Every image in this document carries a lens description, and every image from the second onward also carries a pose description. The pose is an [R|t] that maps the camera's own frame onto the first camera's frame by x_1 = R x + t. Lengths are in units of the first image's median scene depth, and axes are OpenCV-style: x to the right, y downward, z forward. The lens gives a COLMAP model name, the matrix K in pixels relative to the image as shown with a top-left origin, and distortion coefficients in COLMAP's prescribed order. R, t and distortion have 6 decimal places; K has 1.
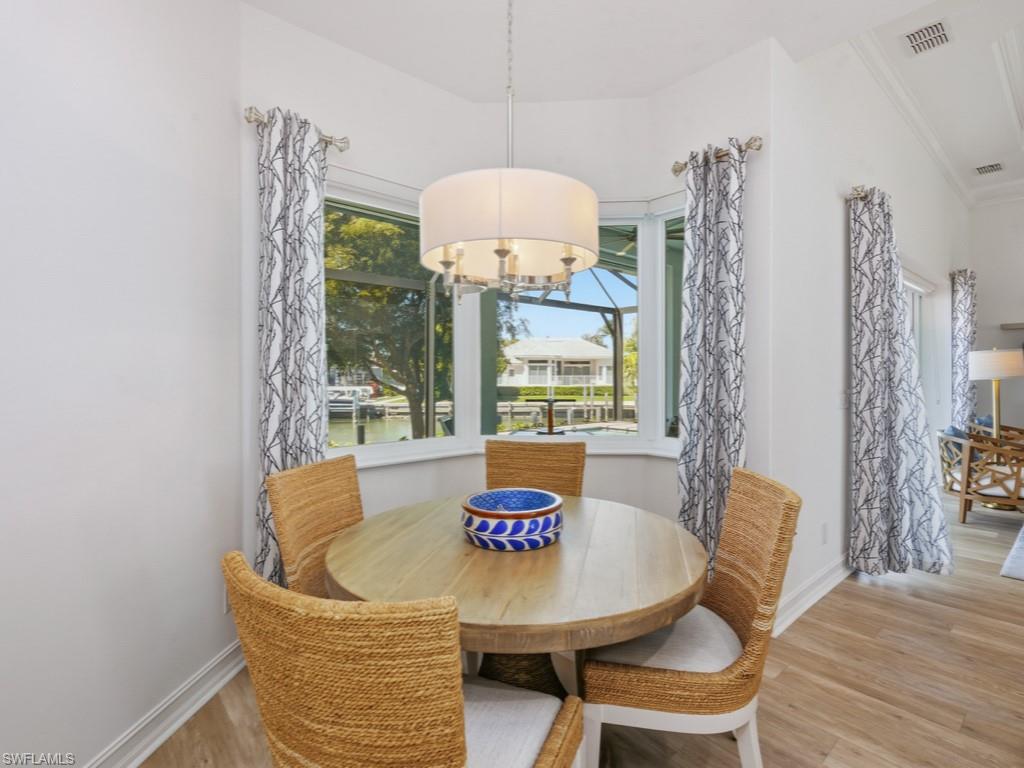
lens RADIAL K [[487.6, 0, 512.4], [0, 487.6, 379.9], [0, 0, 1]] dist [0.000043, -0.000034]
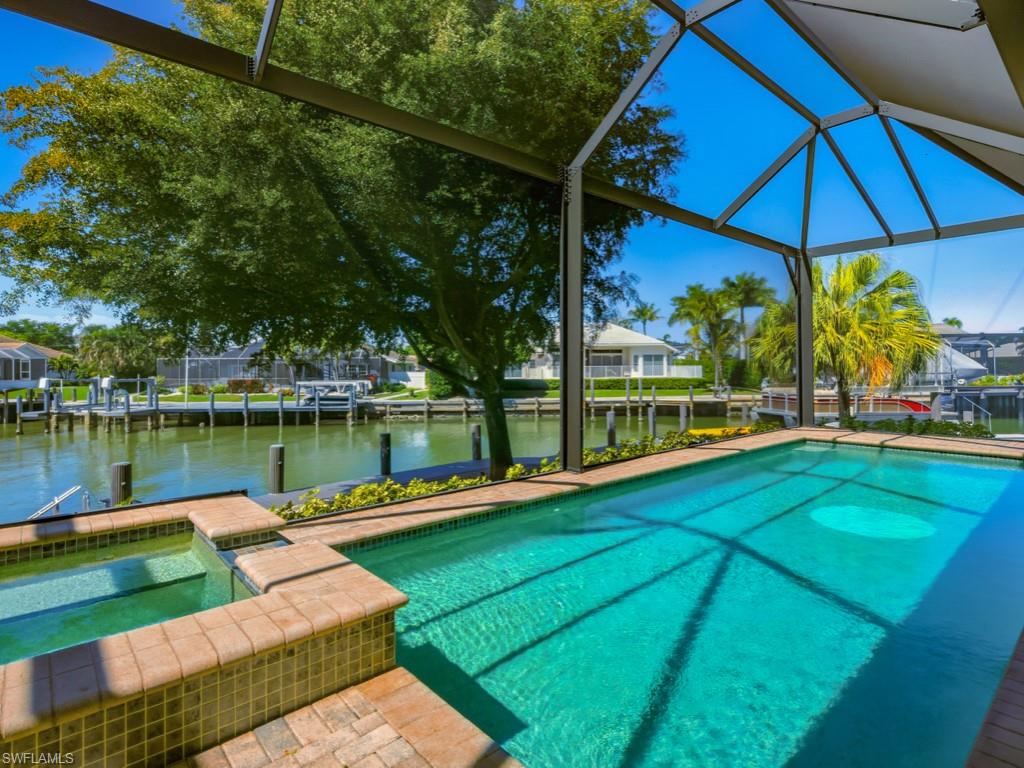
lens RADIAL K [[526.9, 0, 514.0], [0, 526.9, 377.4], [0, 0, 1]] dist [0.004568, 0.000414]
pose [[0.999906, -0.006490, 0.012079, -0.053071], [0.006407, 0.999956, 0.006880, 0.003635], [-0.012123, -0.006802, 0.999903, 0.099457]]
